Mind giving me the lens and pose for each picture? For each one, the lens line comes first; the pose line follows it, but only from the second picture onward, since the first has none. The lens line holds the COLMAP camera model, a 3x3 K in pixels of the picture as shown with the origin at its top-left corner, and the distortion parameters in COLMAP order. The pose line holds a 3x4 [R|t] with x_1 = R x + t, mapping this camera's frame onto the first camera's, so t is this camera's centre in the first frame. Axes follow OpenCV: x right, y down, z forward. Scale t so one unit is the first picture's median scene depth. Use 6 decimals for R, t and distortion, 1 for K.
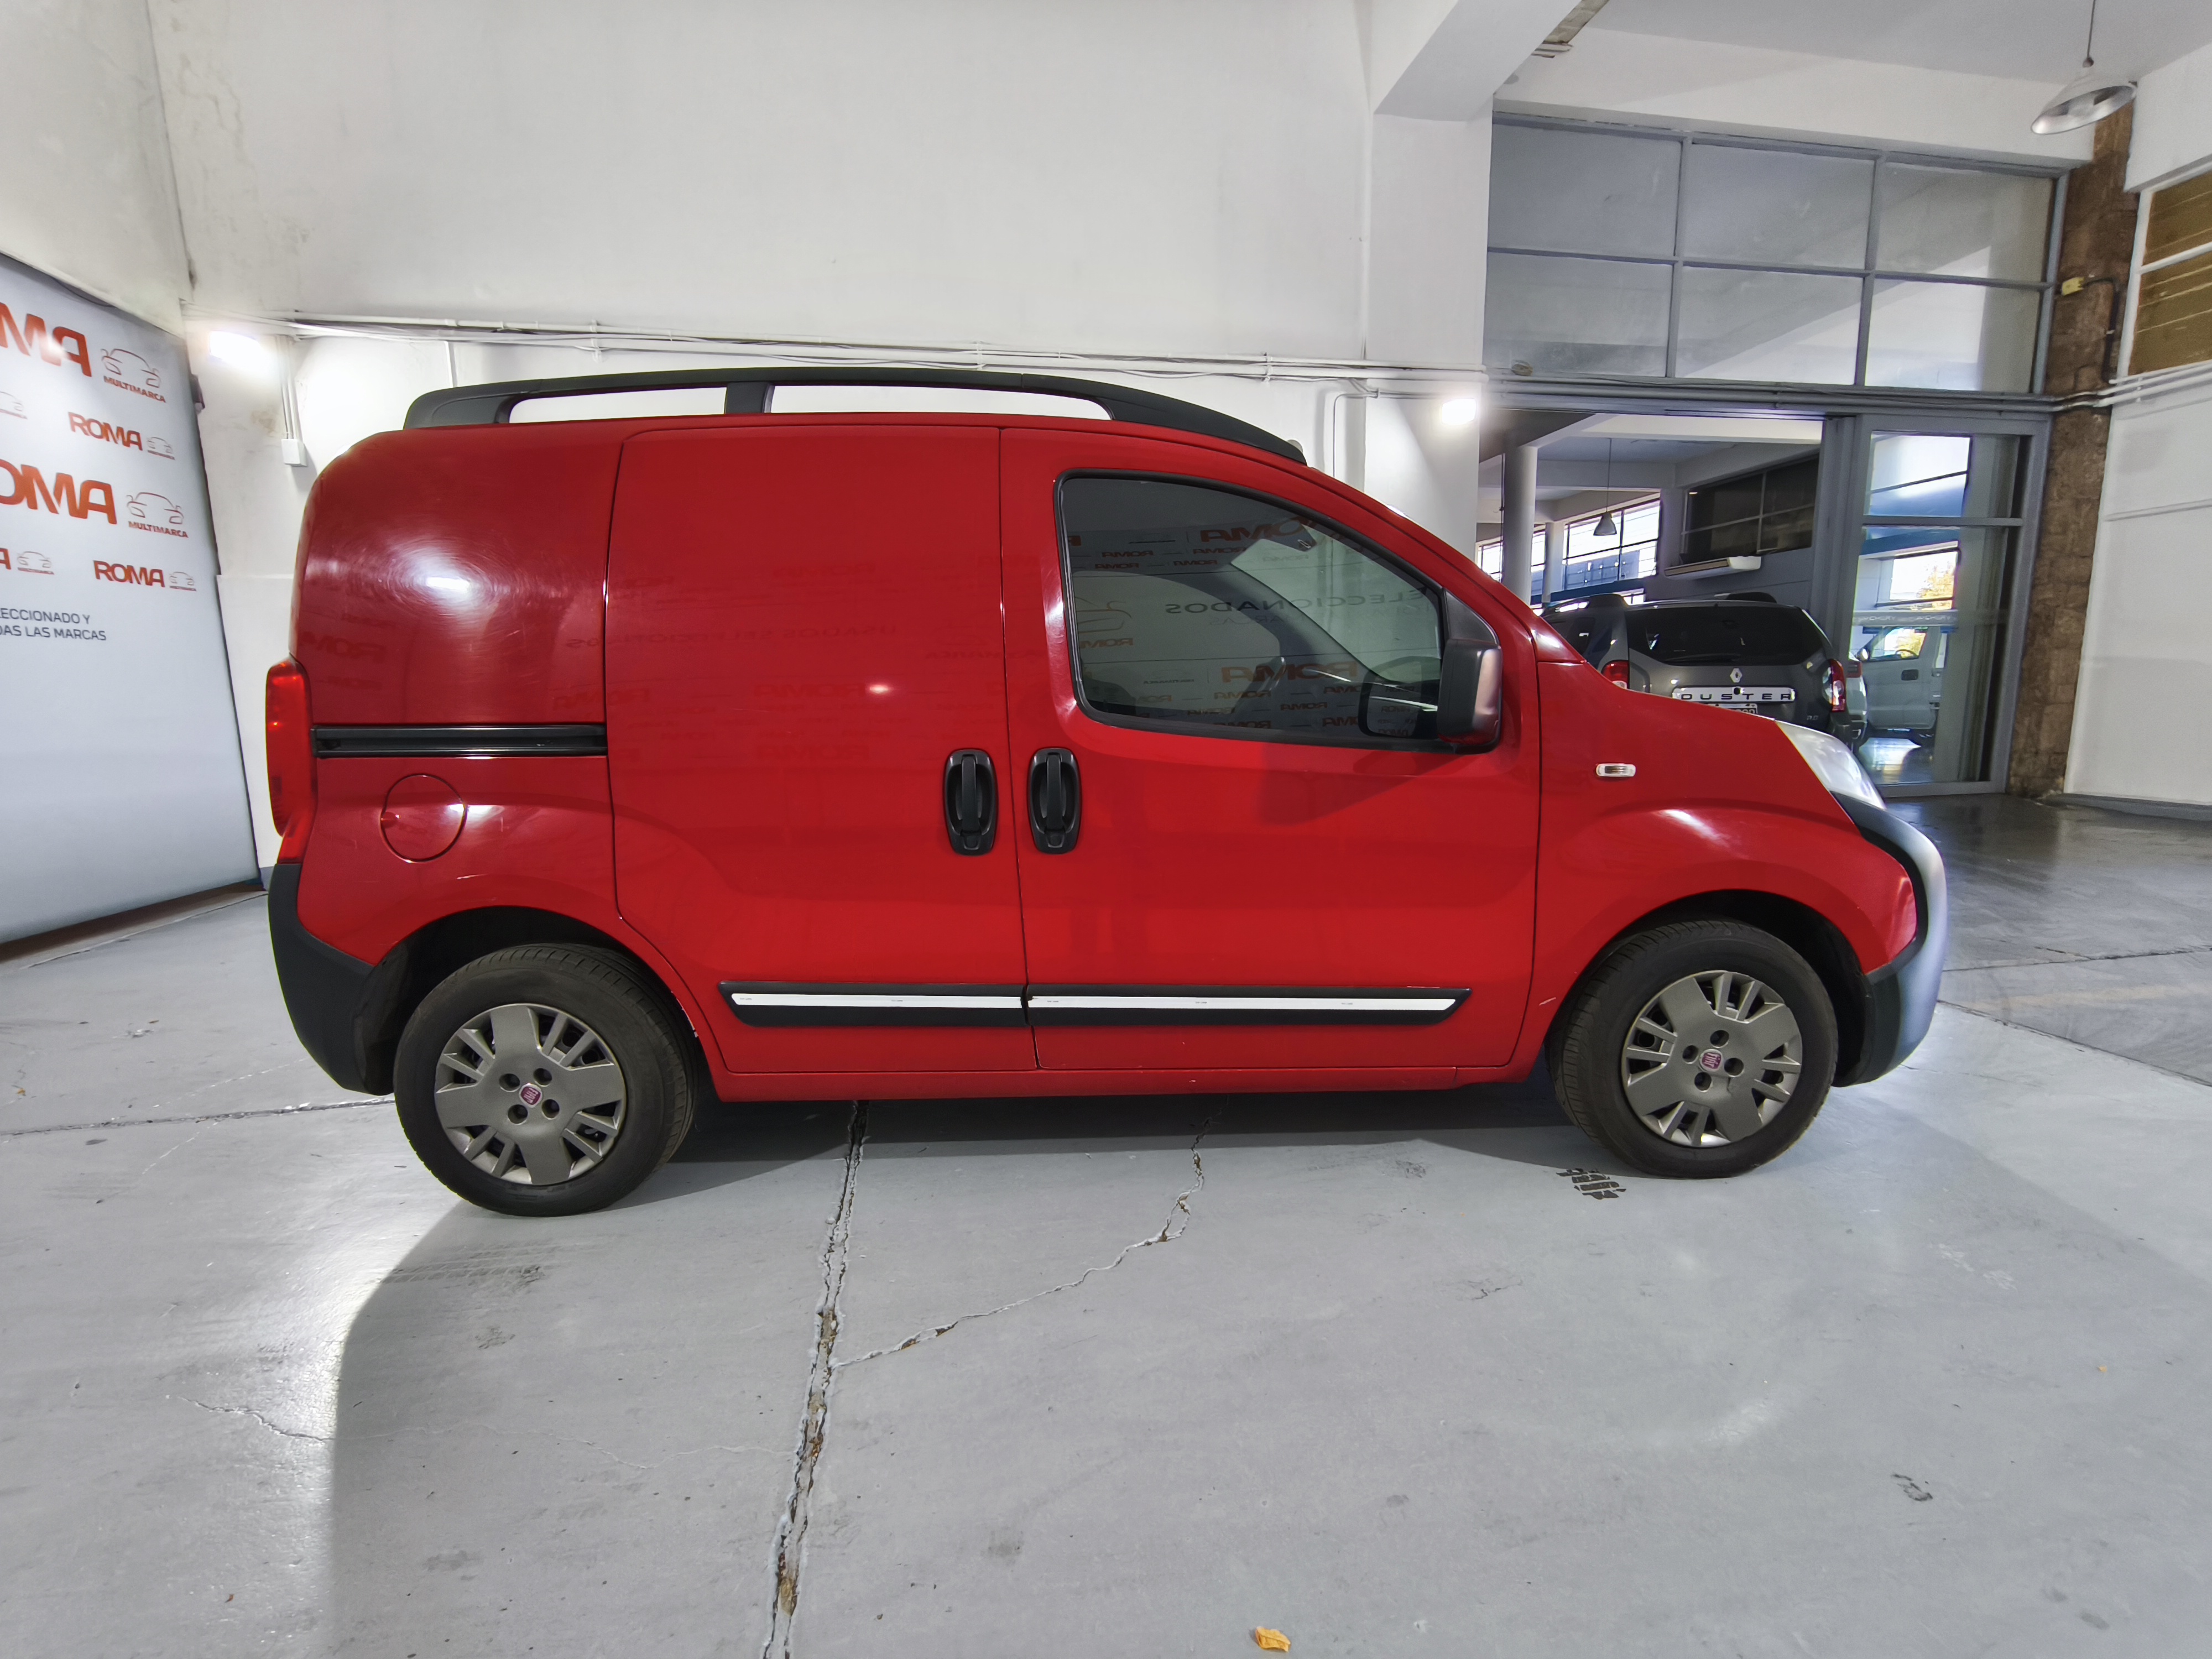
lens RADIAL K [[944.9, 0, 1023.2], [0, 944.9, 821.3], [0, 0, 1]] dist [-0.001489, -0.000264]
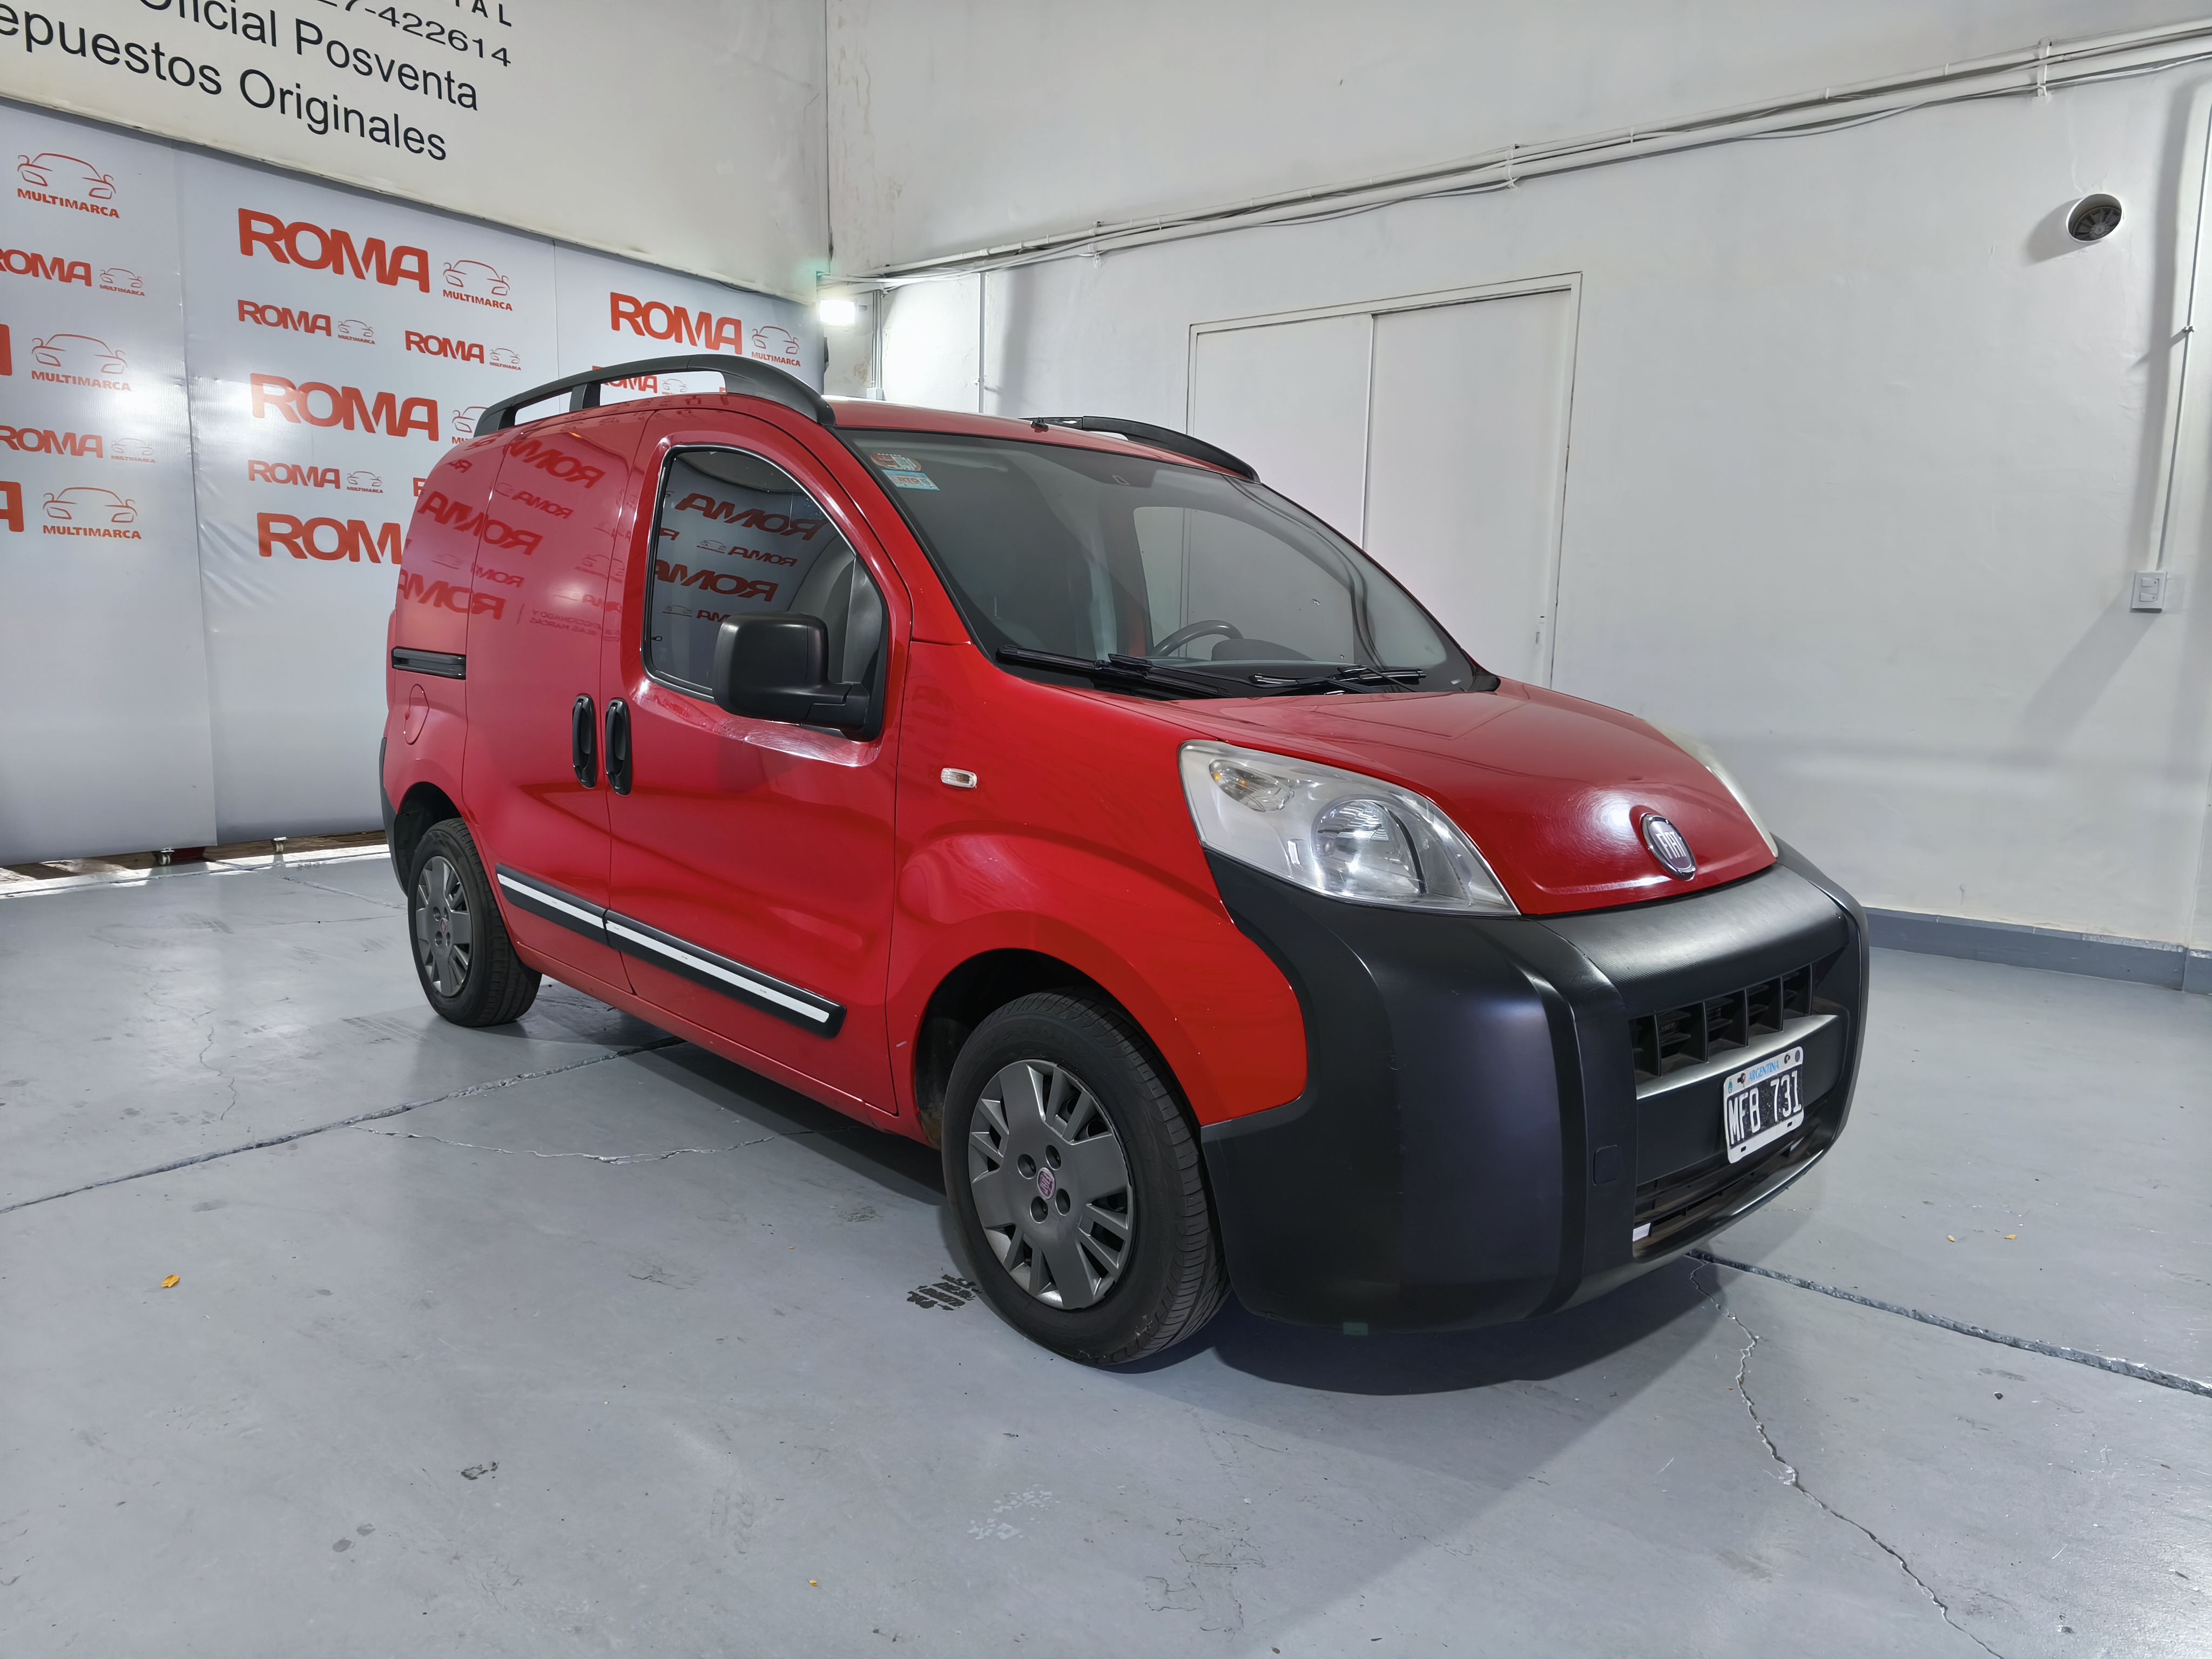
lens RADIAL K [[1435.0, 0, 1106.0], [0, 1435.0, 829.5], [0, 0, 1]] dist [0.059596, -0.054168]
pose [[0.674172, 0.135003, -0.726131, 1.421236], [-0.137903, 0.988872, 0.055818, -0.083836], [0.725586, 0.062505, 0.685286, 0.223674]]
